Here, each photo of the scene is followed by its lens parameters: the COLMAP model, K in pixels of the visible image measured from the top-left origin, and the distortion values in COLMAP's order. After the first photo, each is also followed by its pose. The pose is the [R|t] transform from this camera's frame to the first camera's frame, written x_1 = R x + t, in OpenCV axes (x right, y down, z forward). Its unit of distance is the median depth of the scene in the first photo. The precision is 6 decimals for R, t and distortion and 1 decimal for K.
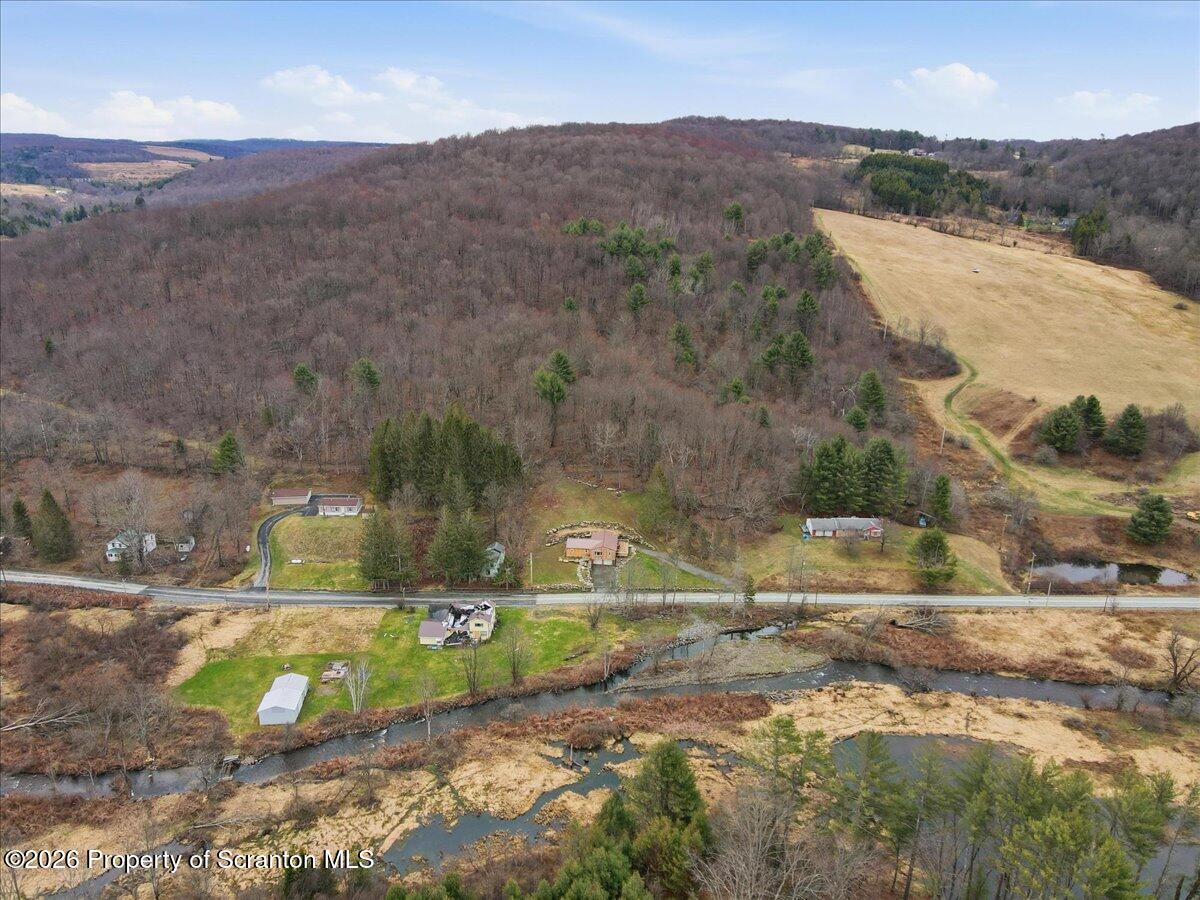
lens RADIAL K [[872.6, 0, 590.4], [0, 872.6, 445.7], [0, 0, 1]] dist [0.015195, -0.002785]
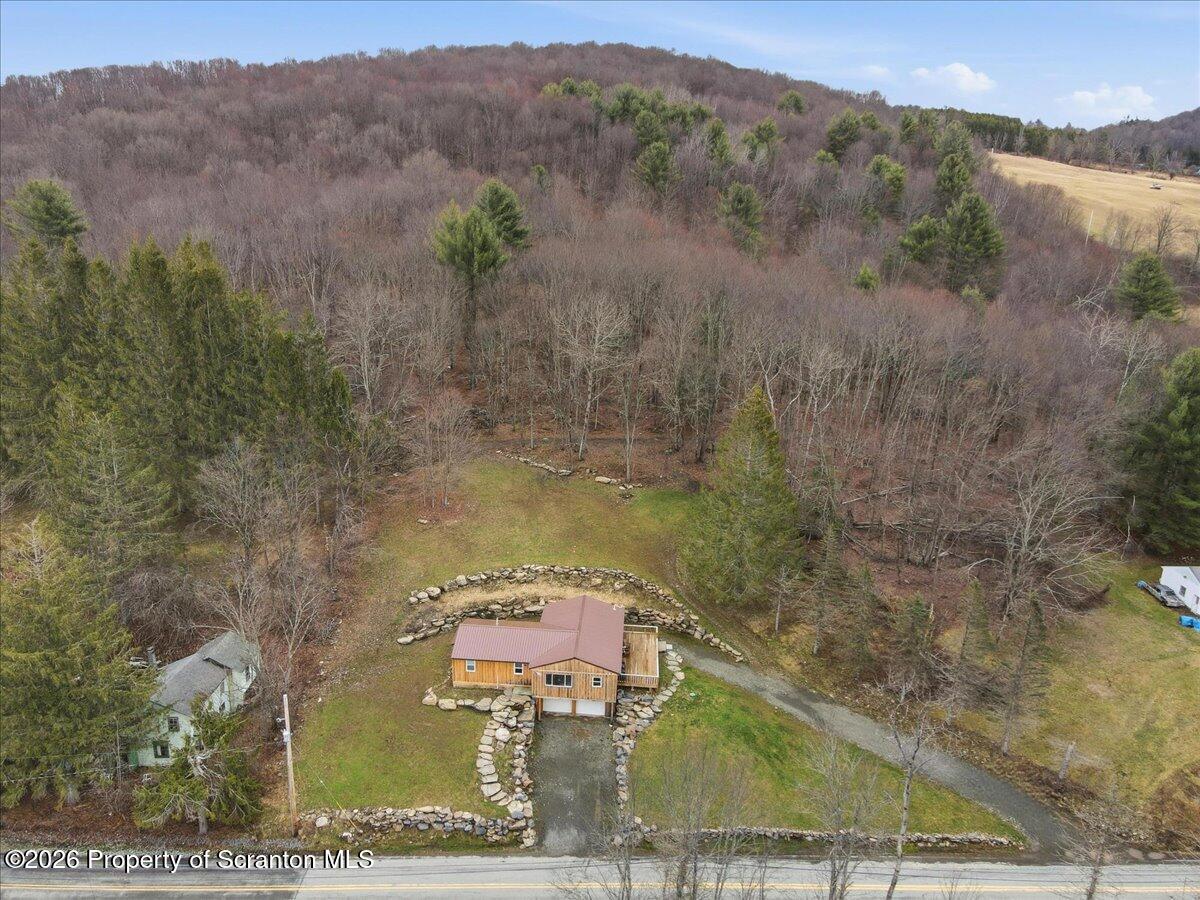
lens RADIAL K [[883.0, 0, 600.0], [0, 883.0, 450.0], [0, 0, 1]] dist [-0.006141, -0.000499]
pose [[0.999710, 0.016897, 0.017143, 0.015553], [-0.016443, 0.999518, -0.026315, 0.050598], [-0.017579, 0.026026, 0.999507, 0.660096]]
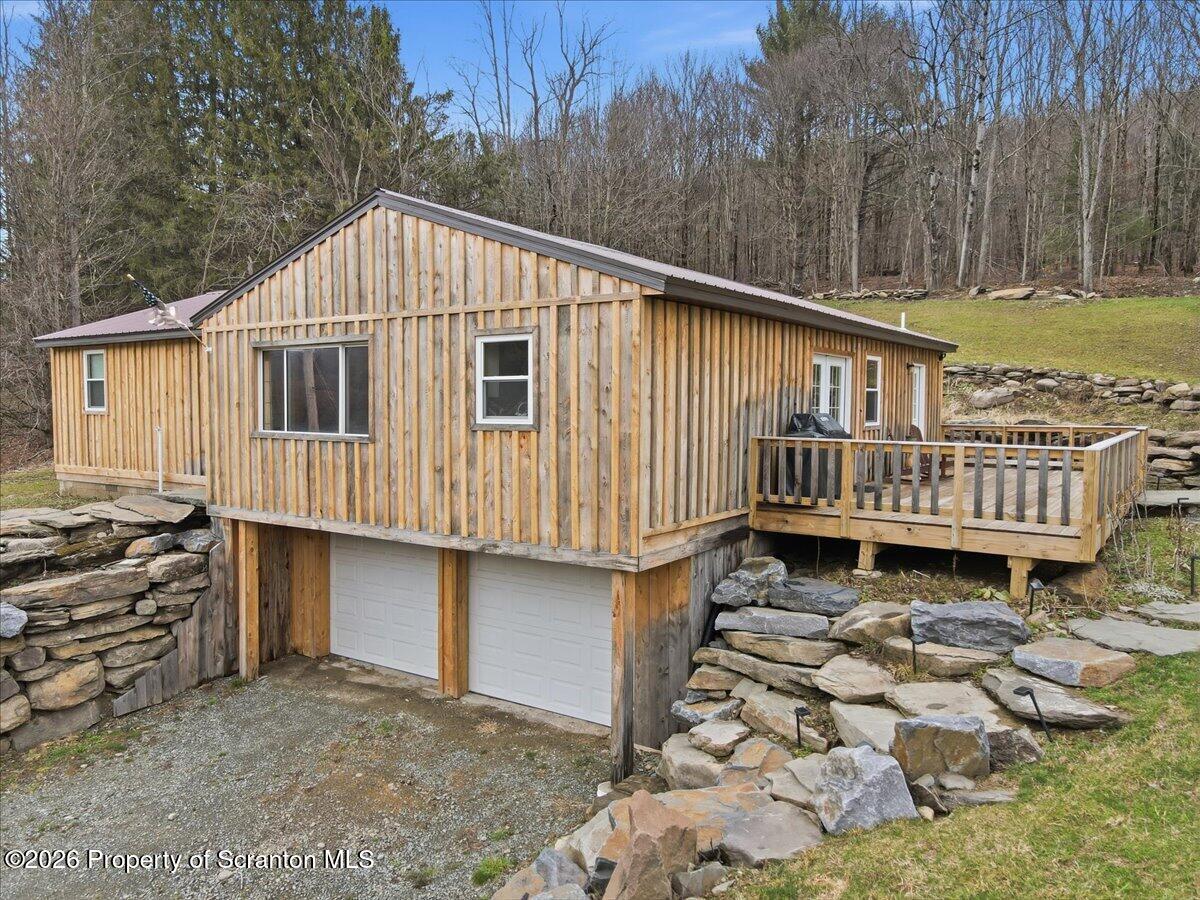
lens RADIAL K [[872.6, 0, 590.4], [0, 872.6, 445.7], [0, 0, 1]] dist [0.015195, -0.002785]
pose [[0.855751, 0.015706, -0.517149, 0.041627], [-0.152080, 0.963020, -0.222406, 0.126874], [0.494532, 0.268972, 0.826494, 0.916866]]
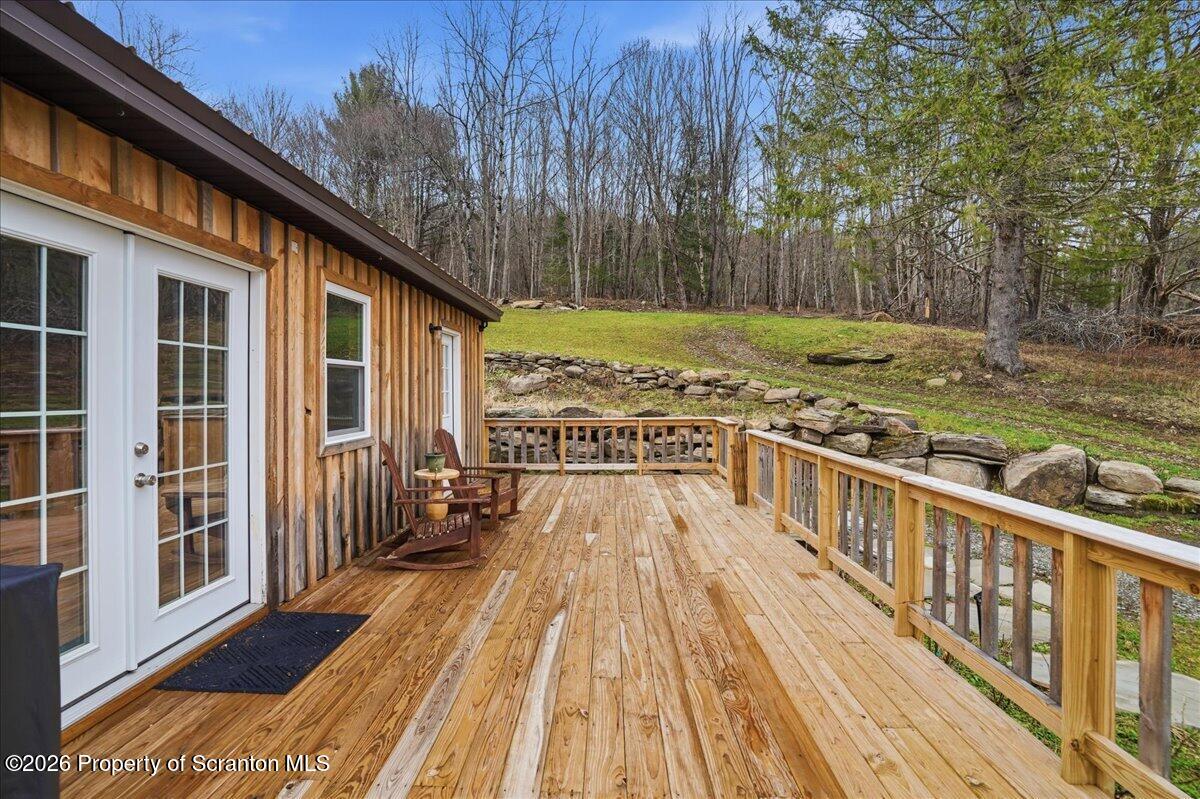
lens RADIAL K [[588.6, 0, 597.7], [0, 588.6, 397.7], [0, 0, 1]] dist [-0.075758, 0.034800]
pose [[0.999074, -0.015686, 0.040053, 0.034992], [0.026742, 0.955821, -0.292729, 0.114954], [-0.033692, 0.293530, 0.955356, 0.953147]]
